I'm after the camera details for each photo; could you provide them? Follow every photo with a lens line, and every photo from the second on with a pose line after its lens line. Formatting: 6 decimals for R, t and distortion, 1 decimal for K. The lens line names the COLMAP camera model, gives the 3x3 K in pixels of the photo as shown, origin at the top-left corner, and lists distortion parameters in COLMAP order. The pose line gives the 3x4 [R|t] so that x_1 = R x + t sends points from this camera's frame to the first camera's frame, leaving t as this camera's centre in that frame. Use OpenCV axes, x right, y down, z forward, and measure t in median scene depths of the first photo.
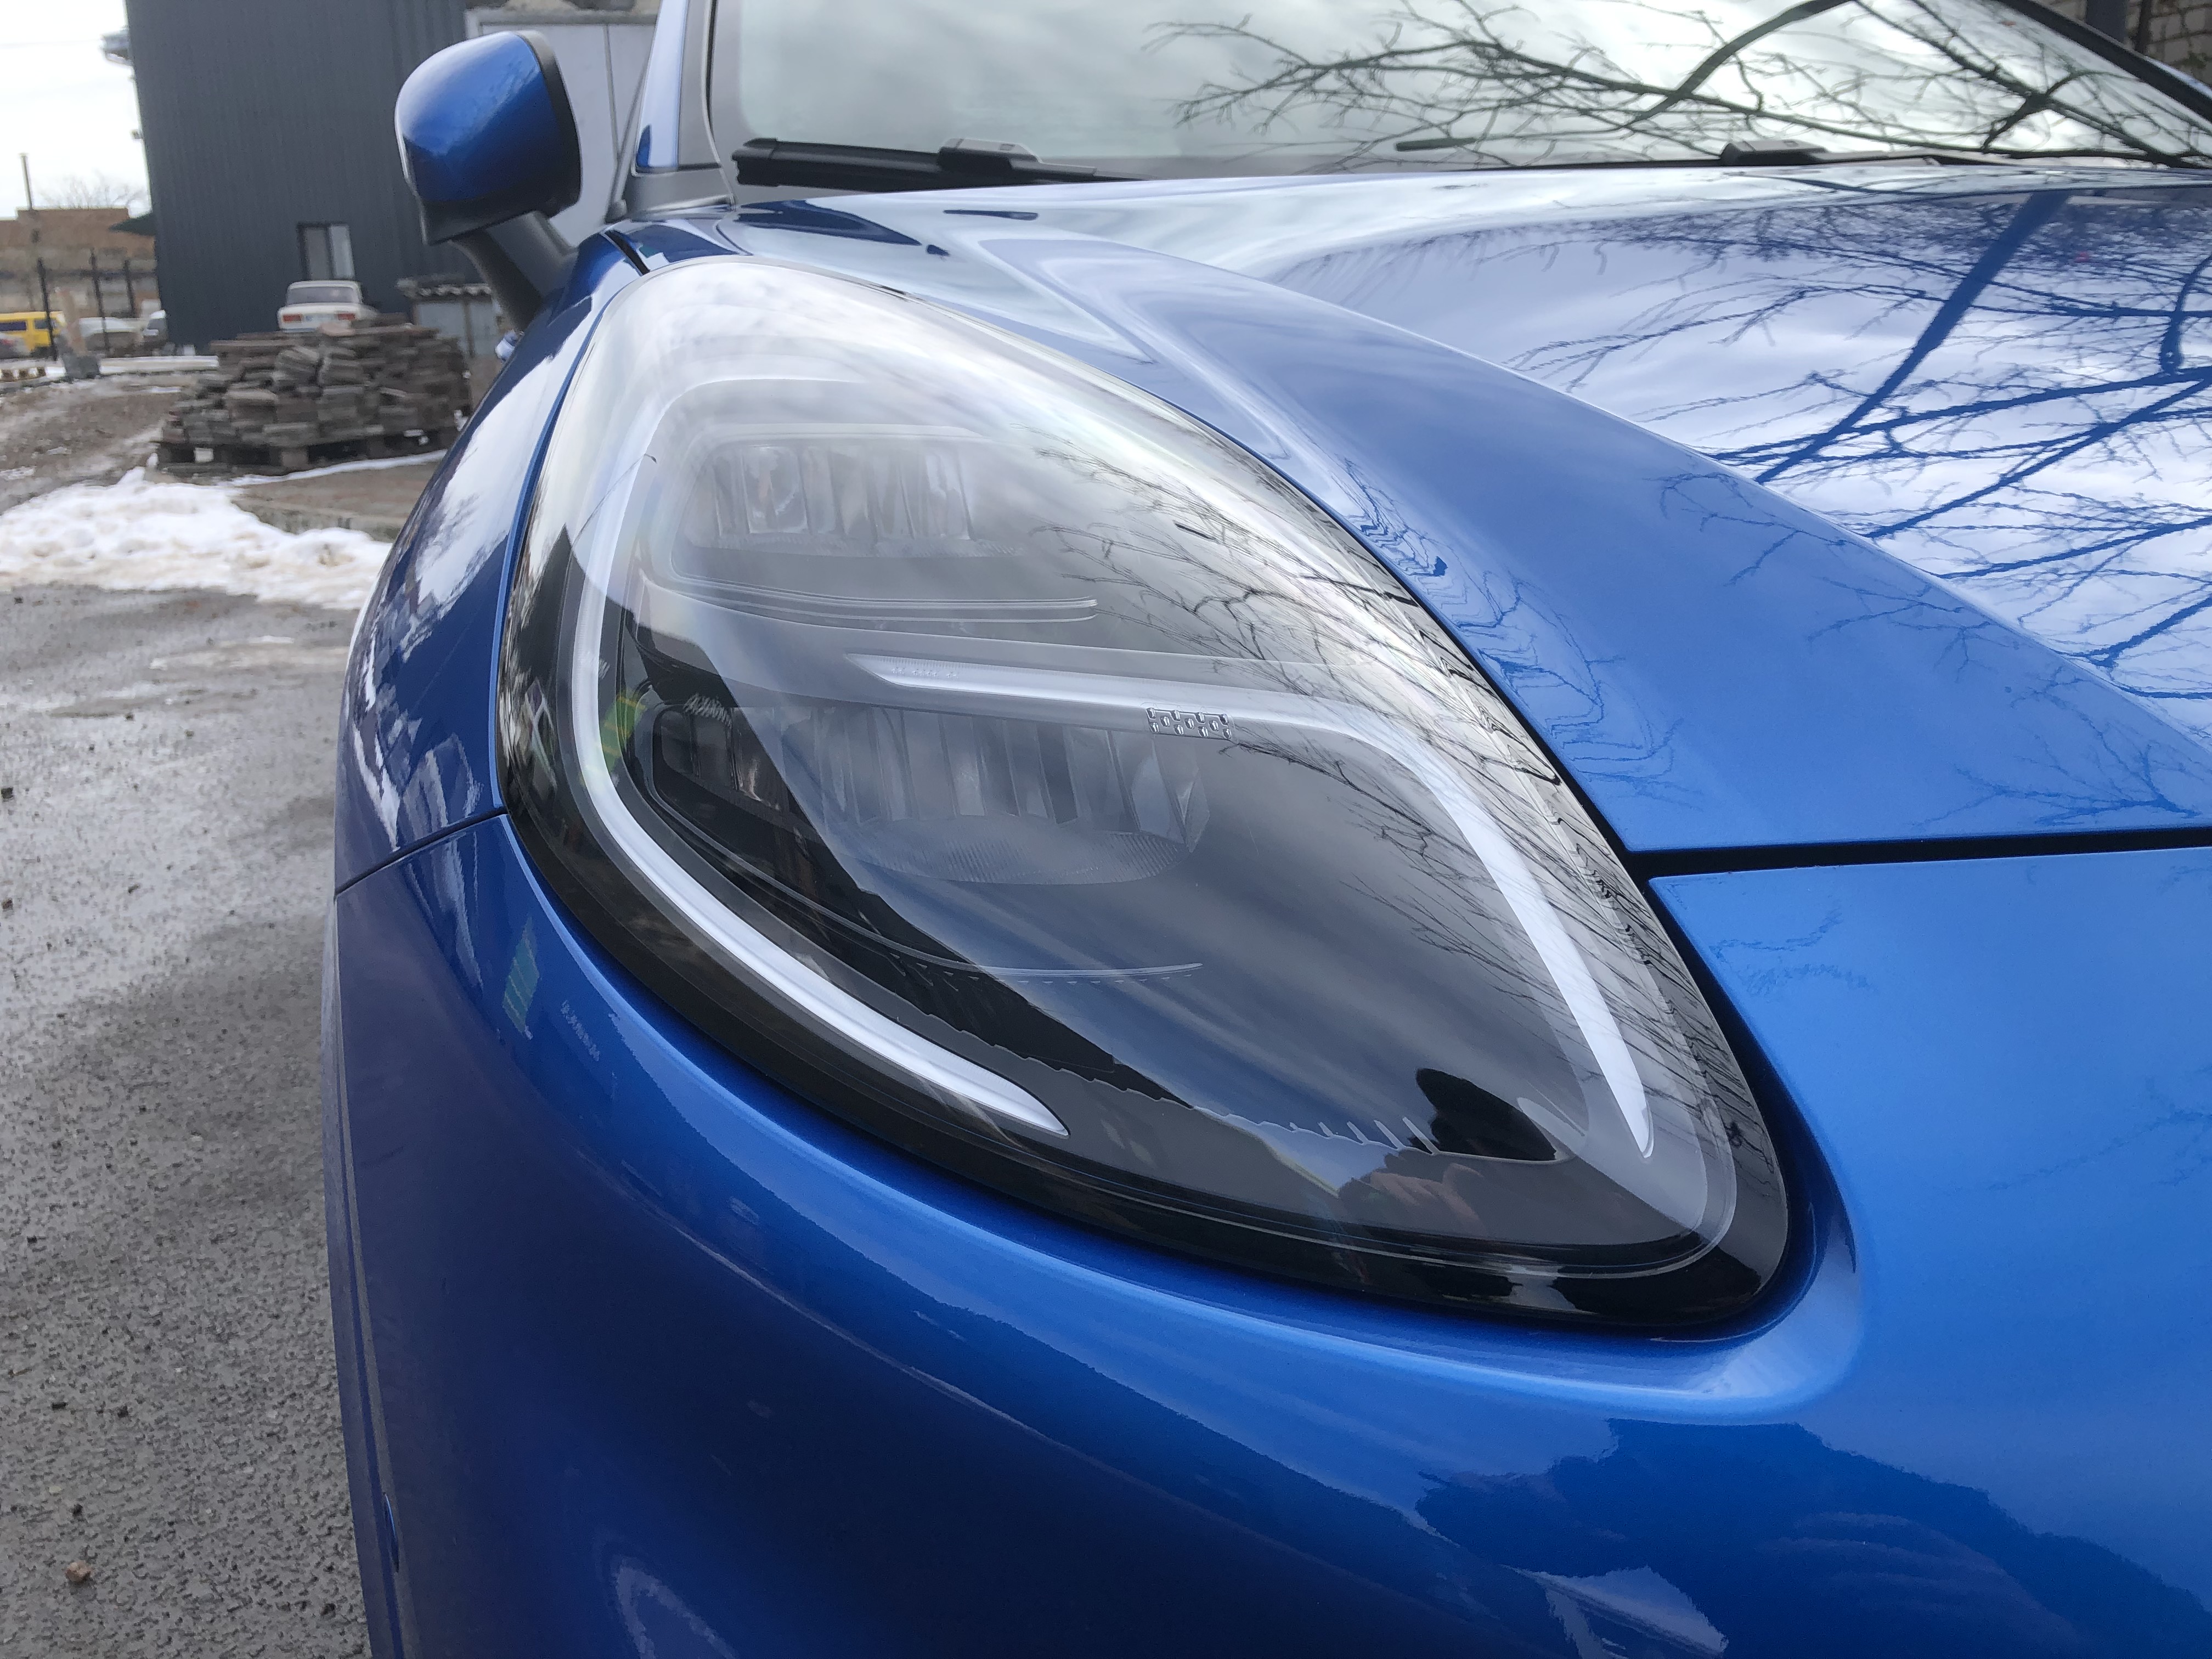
lens RADIAL K [[1829.3, 0, 1101.1], [0, 1829.3, 810.6], [0, 0, 1]] dist [0.050930, -0.049188]
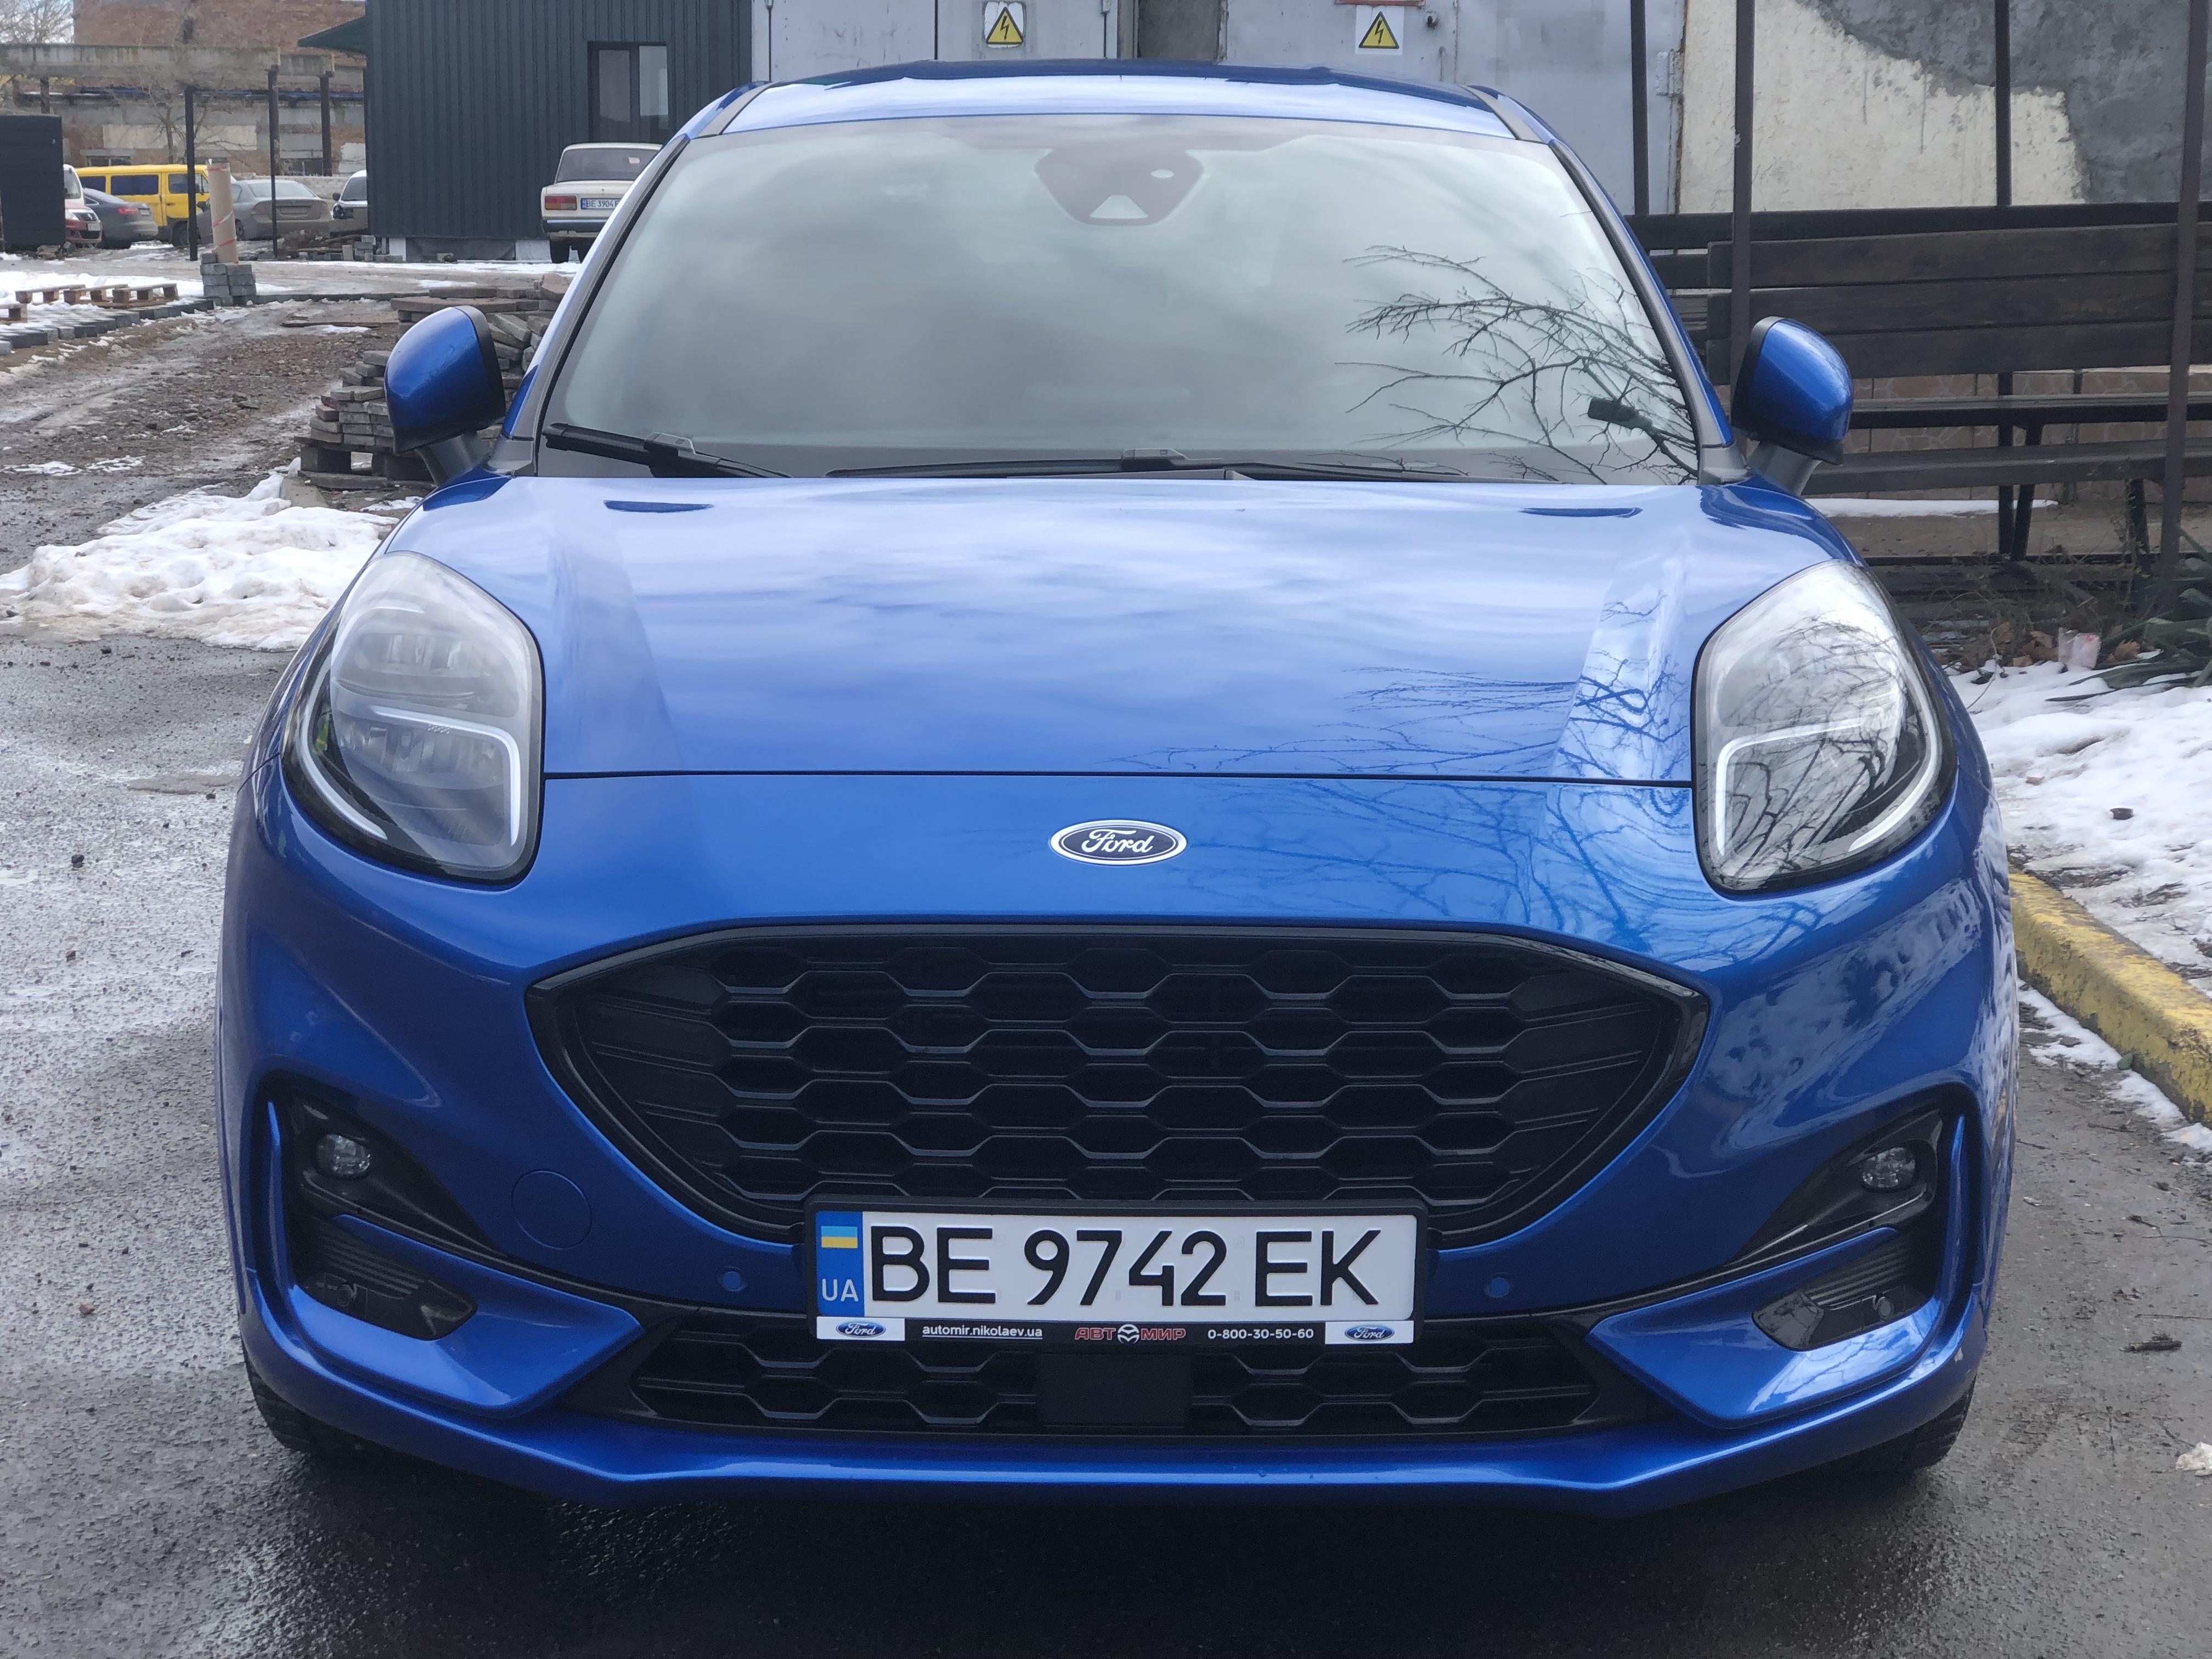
lens RADIAL K [[3648.8, 0, 1106.0], [0, 3648.8, 829.5], [0, 0, 1]] dist [-0.078570, 1.081083]
pose [[0.965524, 0.074413, -0.249453, 0.195118], [-0.096341, 0.992376, -0.076867, 0.035569], [0.241831, 0.098249, 0.965331, -0.347134]]
